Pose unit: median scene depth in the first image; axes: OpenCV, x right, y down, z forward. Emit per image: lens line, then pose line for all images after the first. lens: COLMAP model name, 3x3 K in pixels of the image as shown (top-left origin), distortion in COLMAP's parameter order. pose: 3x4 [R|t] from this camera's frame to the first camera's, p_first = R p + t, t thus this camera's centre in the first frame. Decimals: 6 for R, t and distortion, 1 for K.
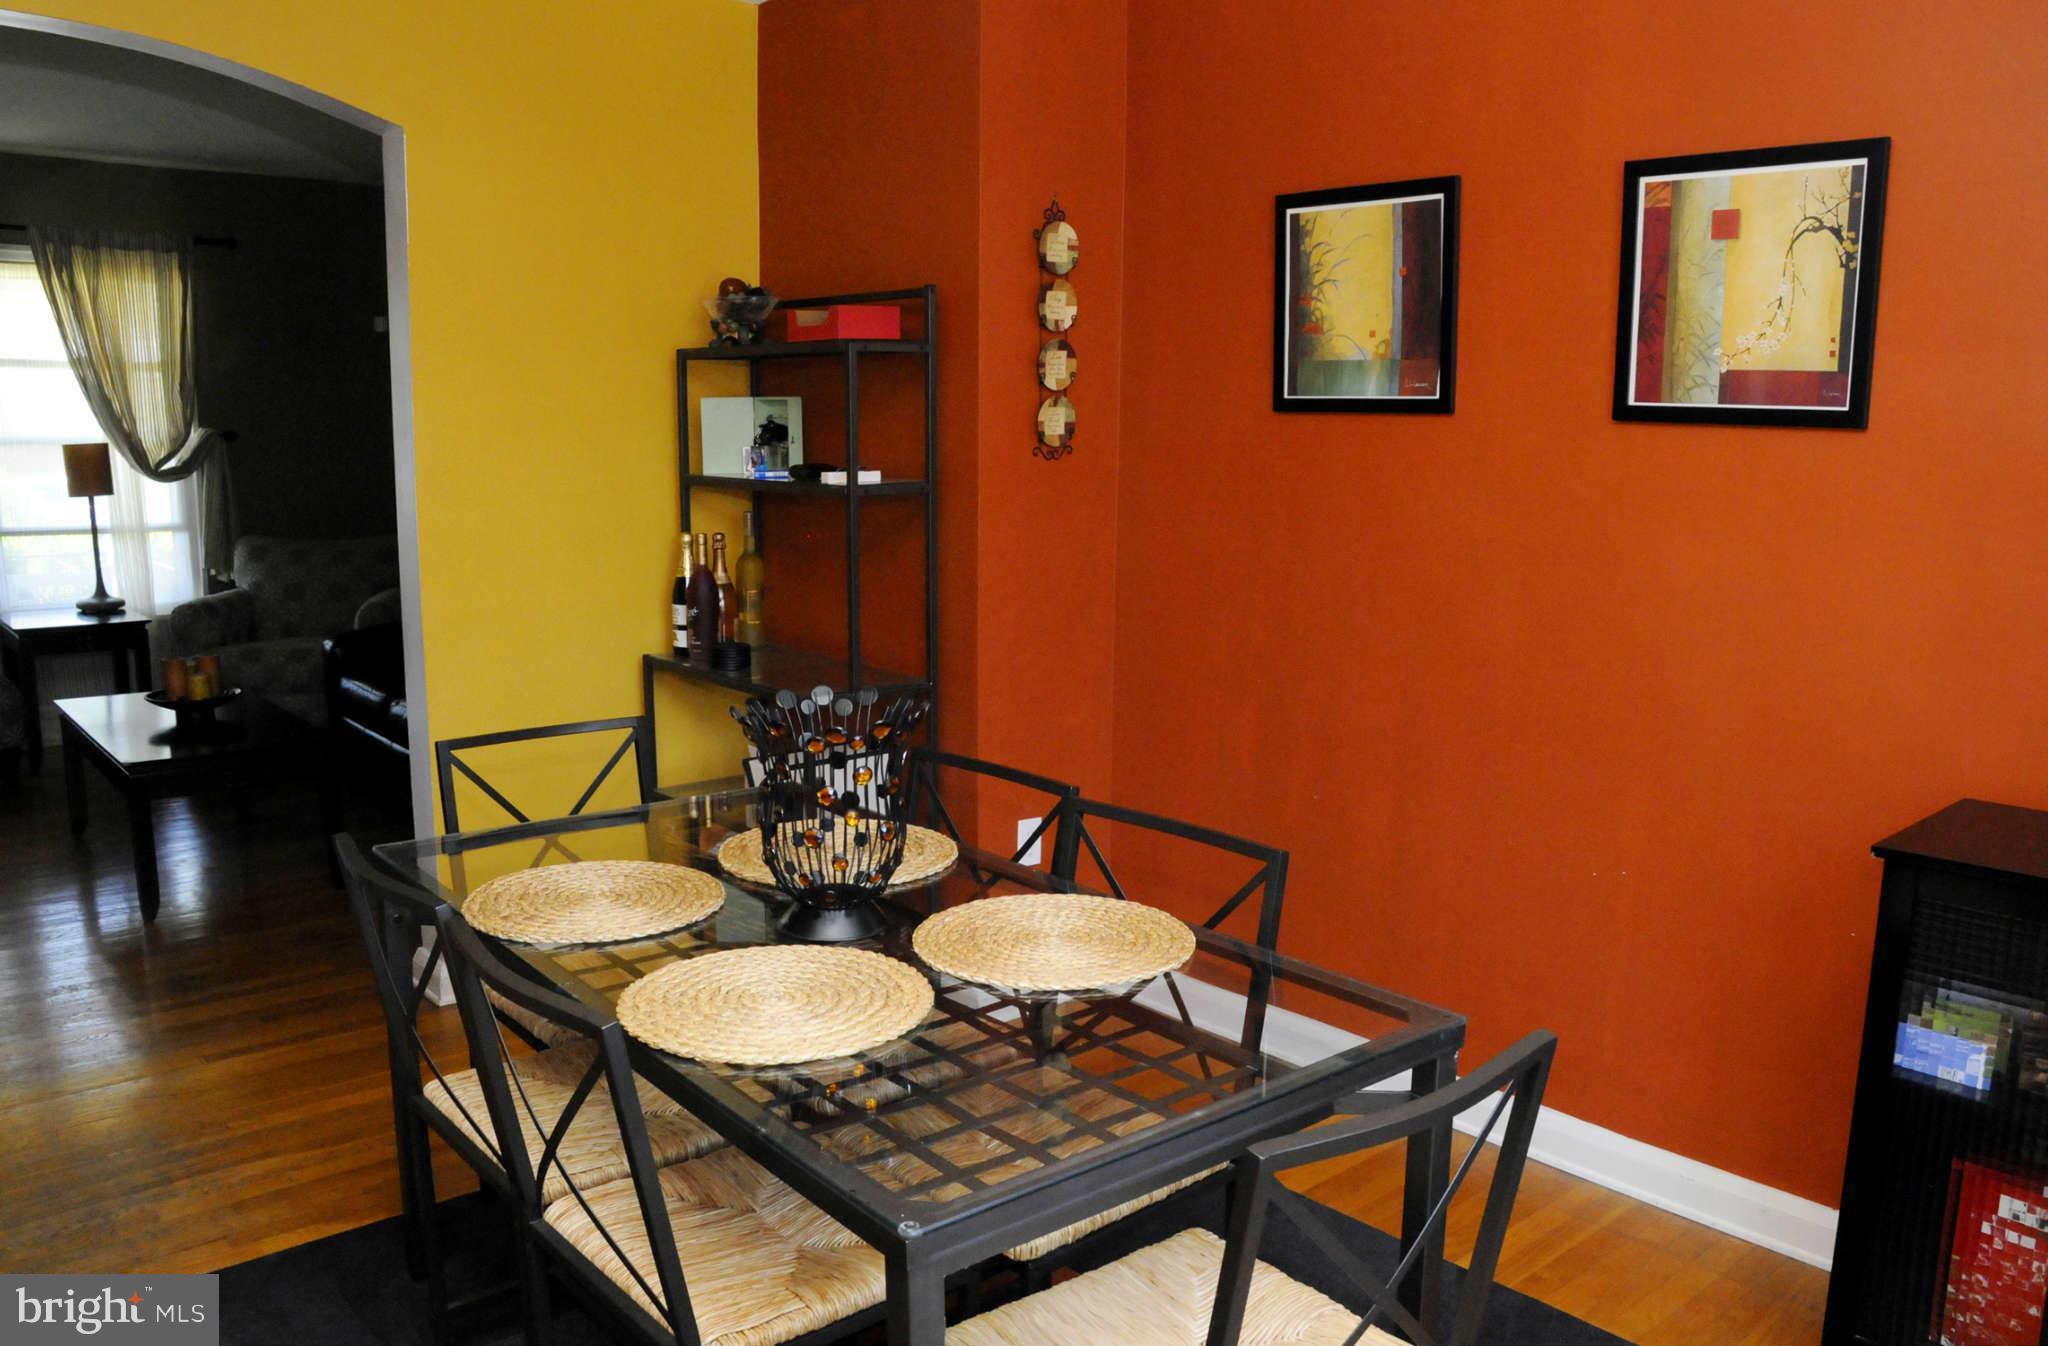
lens RADIAL K [[1616.6, 0, 1036.5], [0, 1616.6, 709.6], [0, 0, 1]] dist [-0.148964, 0.103667]
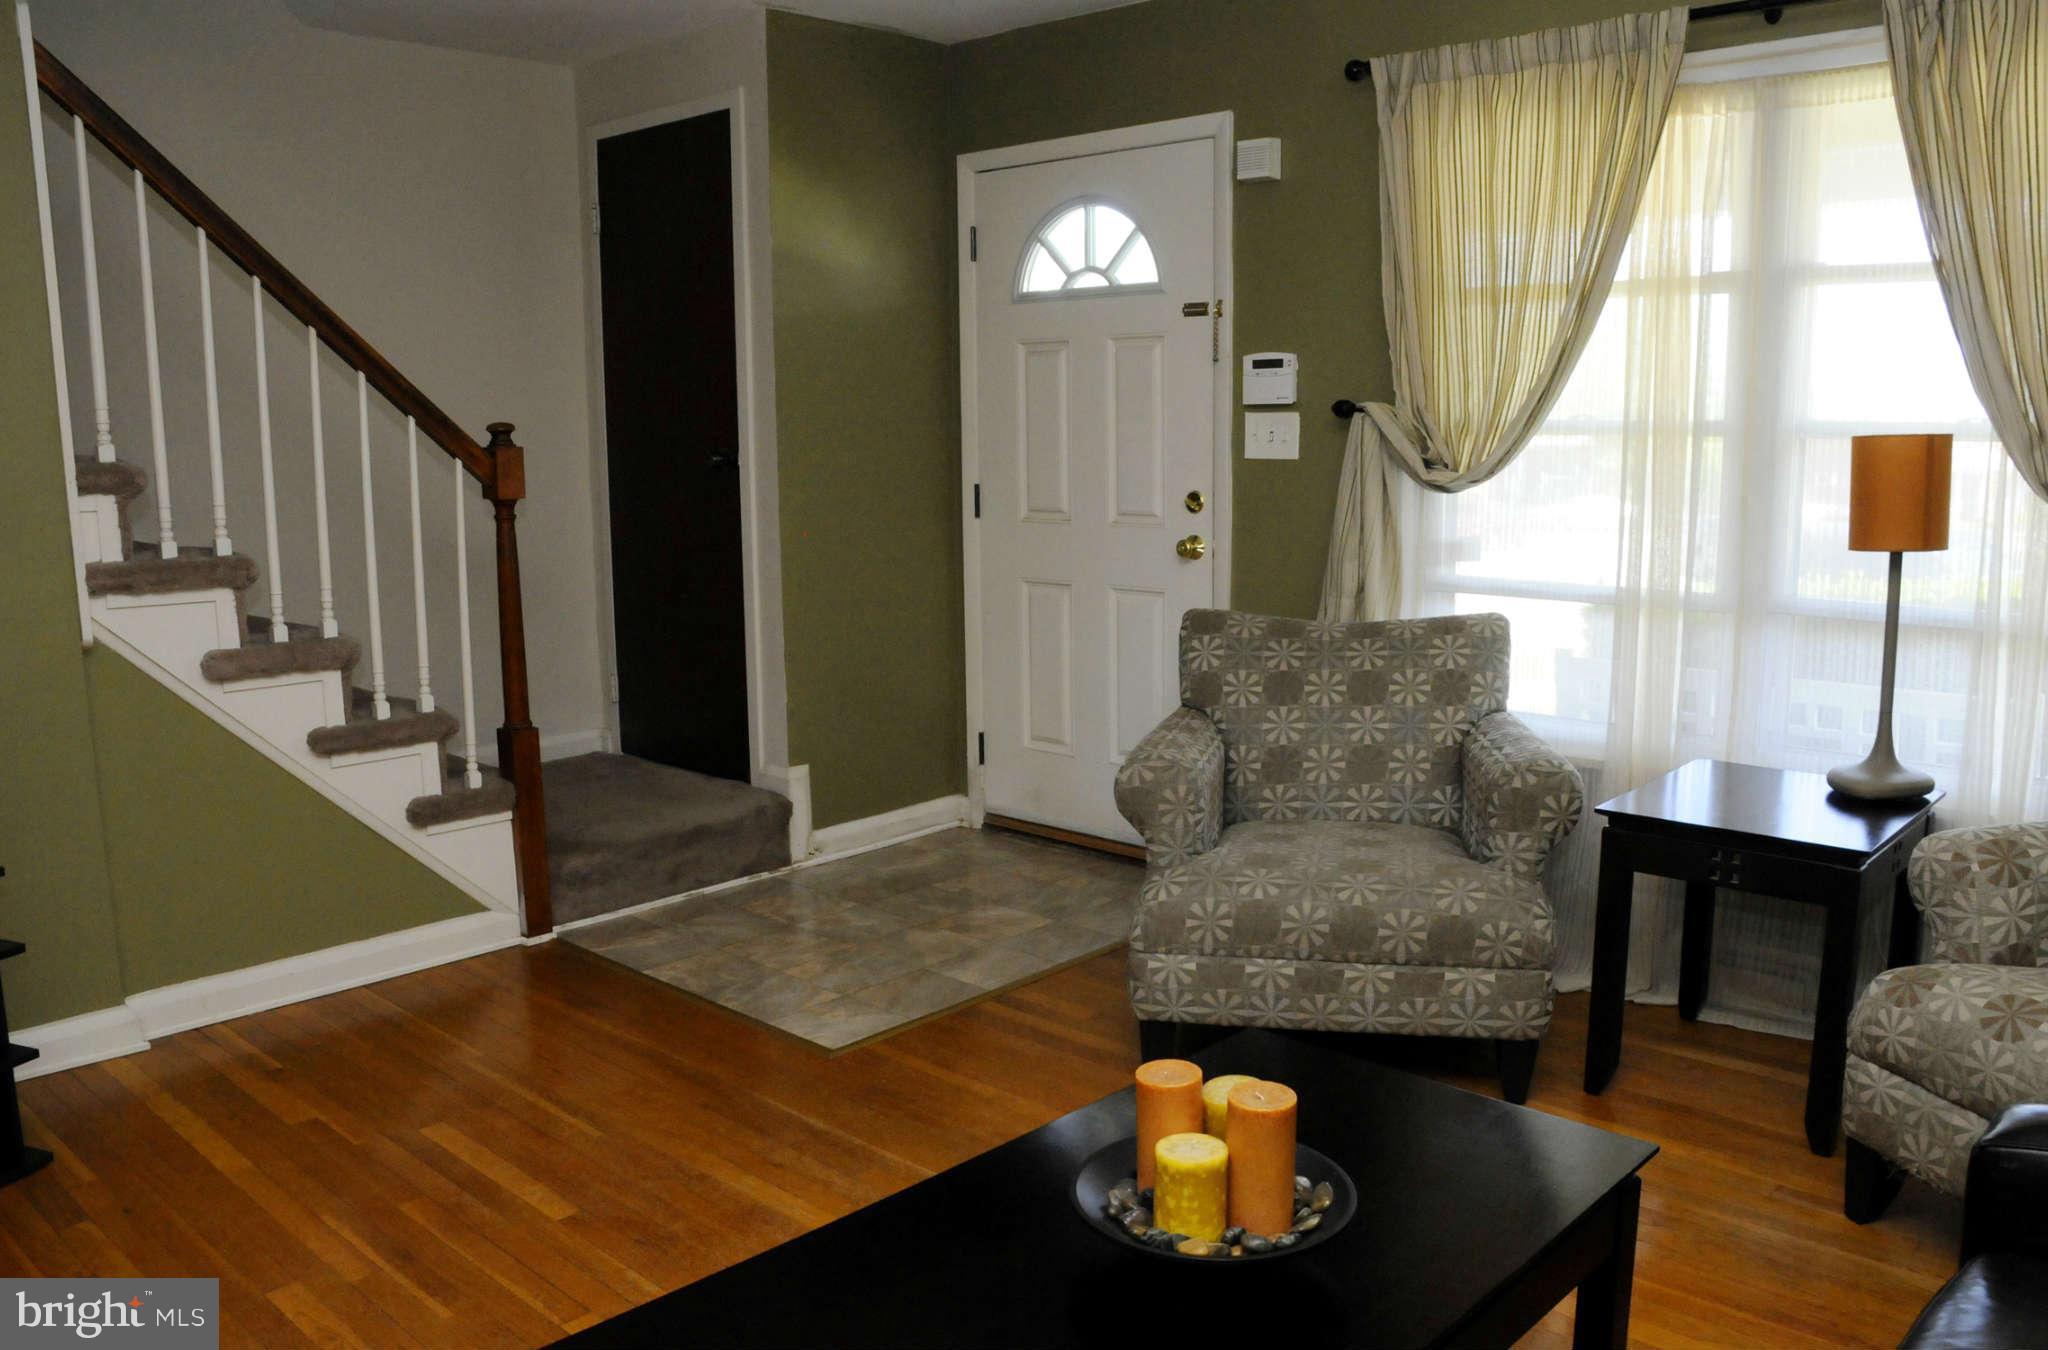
lens RADIAL K [[1616.6, 0, 1024.2], [0, 1616.6, 688.3], [0, 0, 1]] dist [-0.148964, 0.103667]
pose [[0.104982, 0.149942, -0.983105, -0.320797], [-0.167872, 0.977054, 0.131093, -0.208054], [0.980203, 0.151274, 0.127744, 1.253725]]
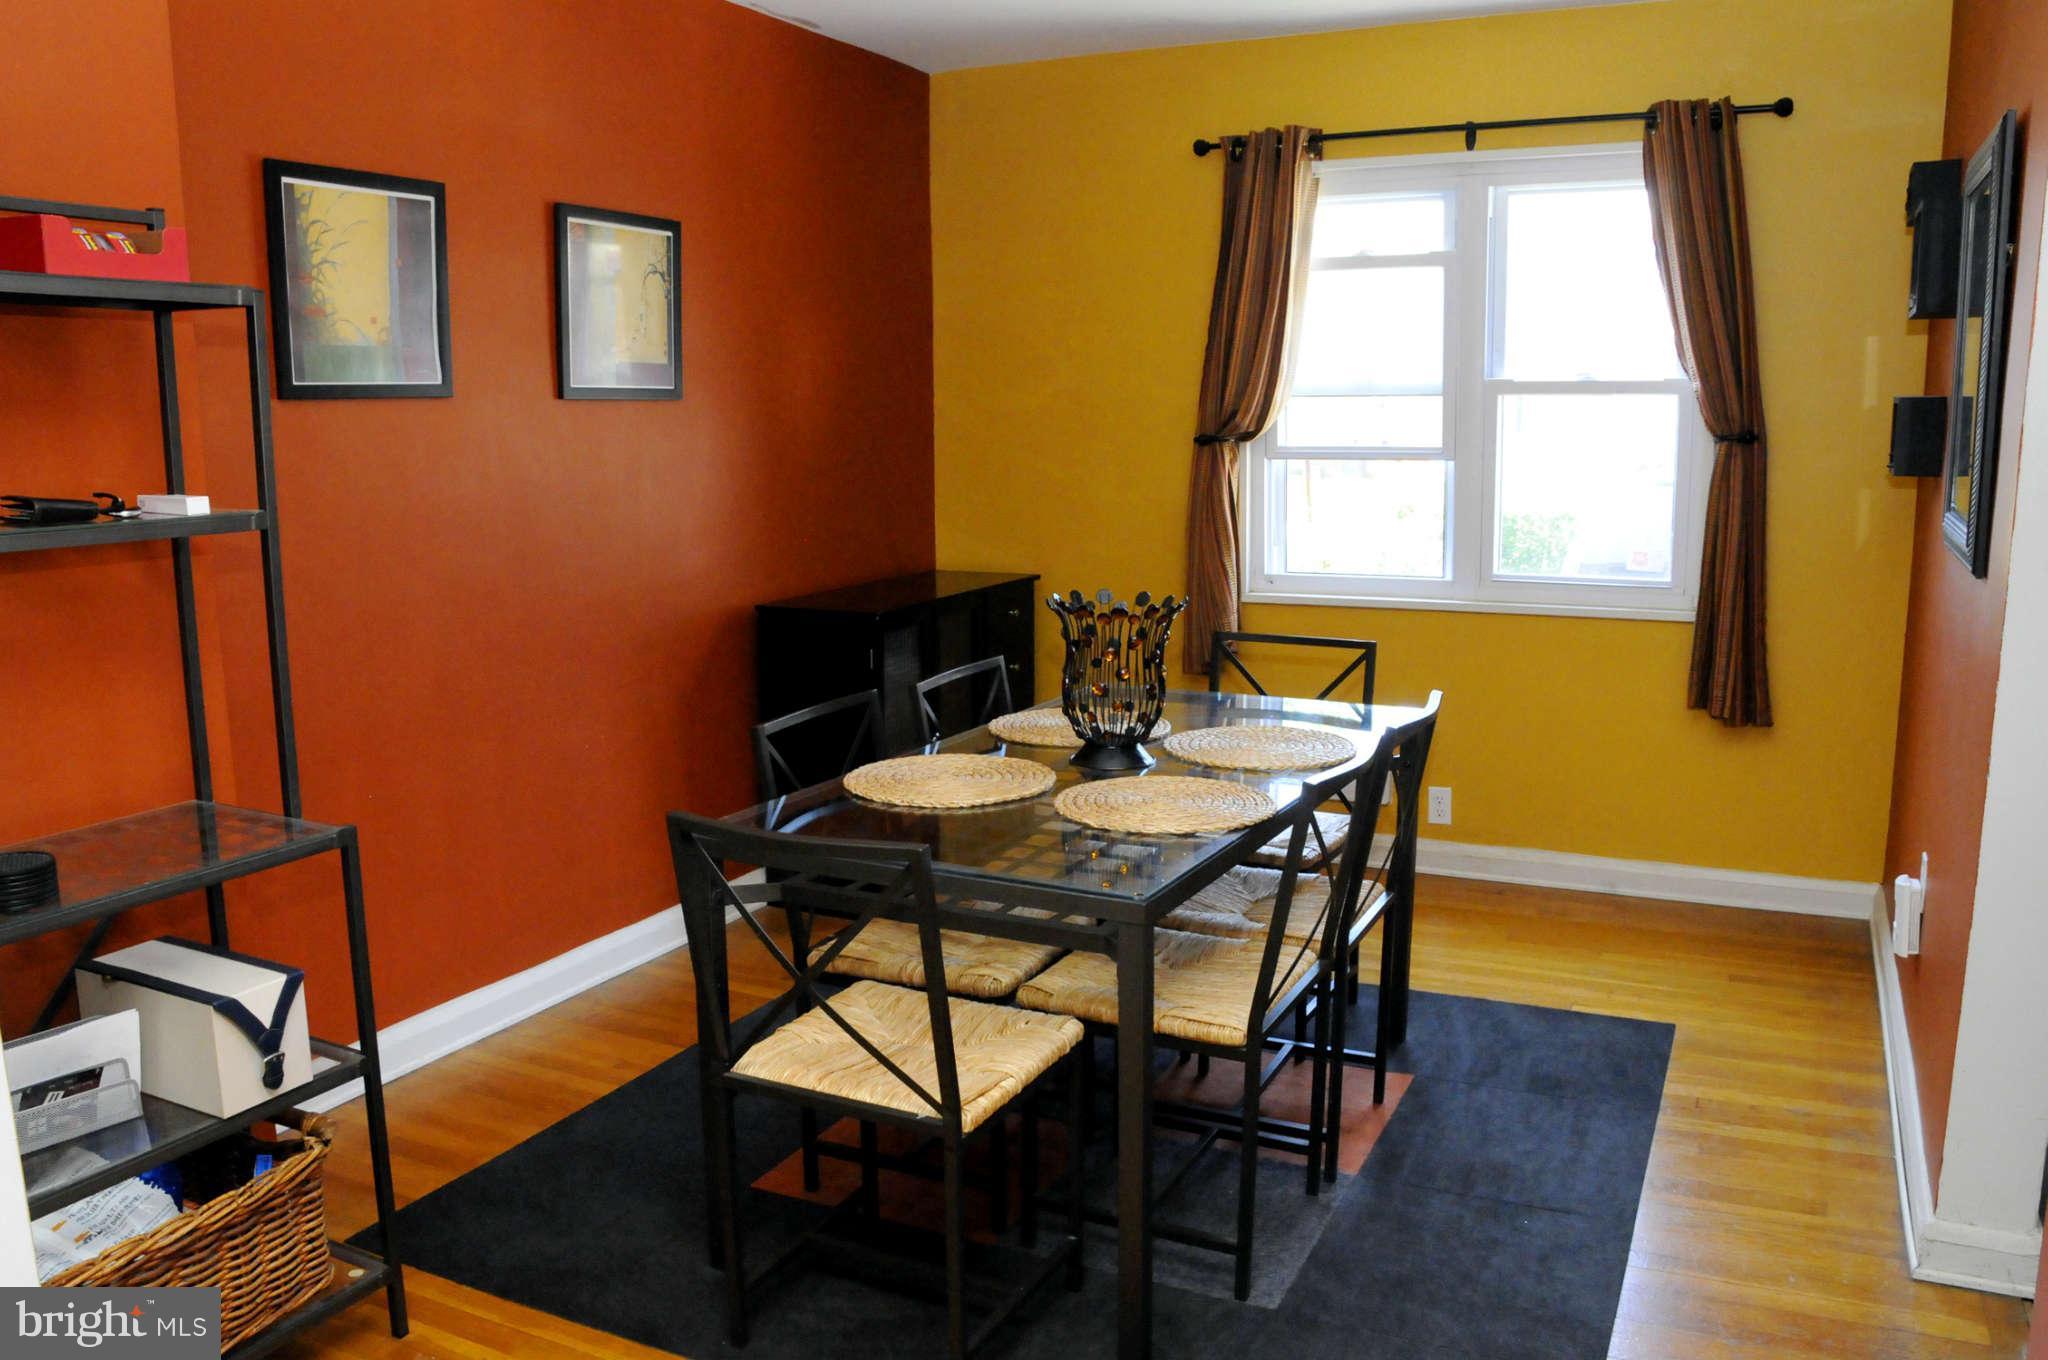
lens RADIAL K [[1614.1, 0, 1020.0], [0, 1614.1, 692.6], [0, 0, 1]] dist [-0.138620, 0.090482]
pose [[-0.393014, -0.171396, 0.903418, -0.798398], [0.163862, 0.953695, 0.252219, -0.173579], [-0.904814, 0.247161, -0.346731, 0.921510]]
